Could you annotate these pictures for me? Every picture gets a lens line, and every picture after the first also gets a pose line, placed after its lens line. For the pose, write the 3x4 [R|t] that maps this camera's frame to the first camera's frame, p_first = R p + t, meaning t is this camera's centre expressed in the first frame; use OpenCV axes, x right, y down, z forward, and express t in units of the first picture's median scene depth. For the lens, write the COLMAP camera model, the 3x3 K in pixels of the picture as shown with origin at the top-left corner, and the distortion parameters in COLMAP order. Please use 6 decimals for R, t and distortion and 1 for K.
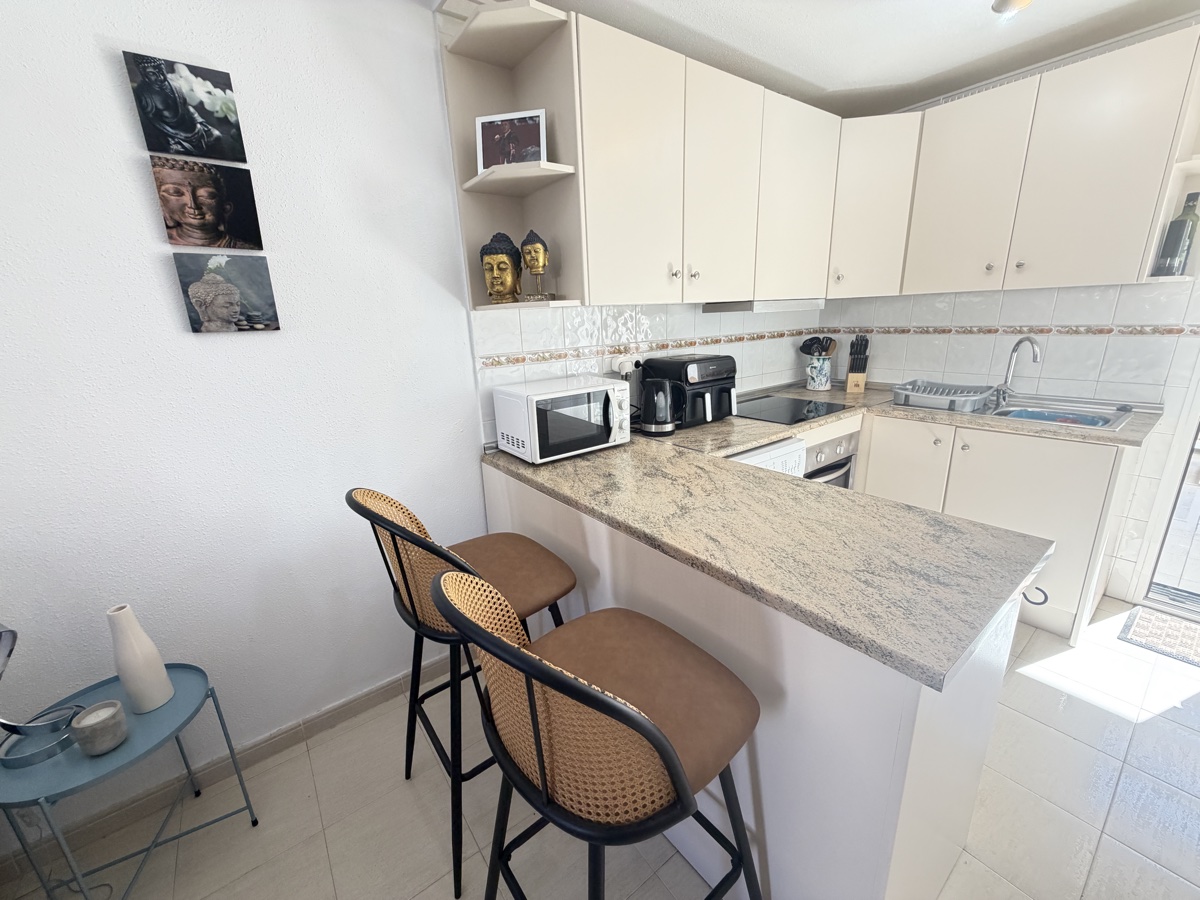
lens RADIAL K [[478.9, 0, 598.2], [0, 478.9, 451.0], [0, 0, 1]] dist [0.001228, -0.000433]
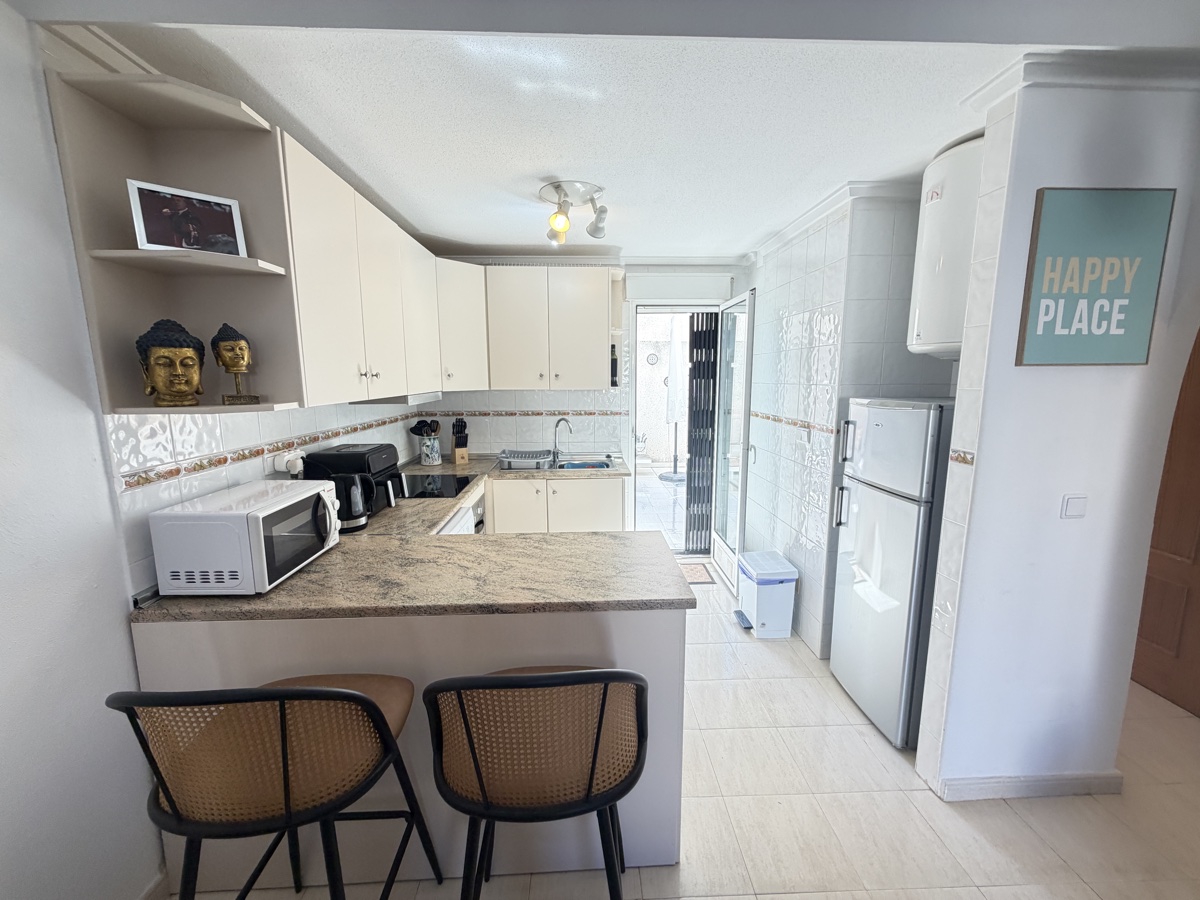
lens RADIAL K [[478.9, 0, 598.2], [0, 478.9, 451.0], [0, 0, 1]] dist [0.001228, -0.000433]
pose [[0.571944, -0.089281, 0.815420, -0.433028], [0.203691, 0.978382, -0.035747, -0.063318], [-0.794601, 0.186539, 0.577765, 0.011633]]
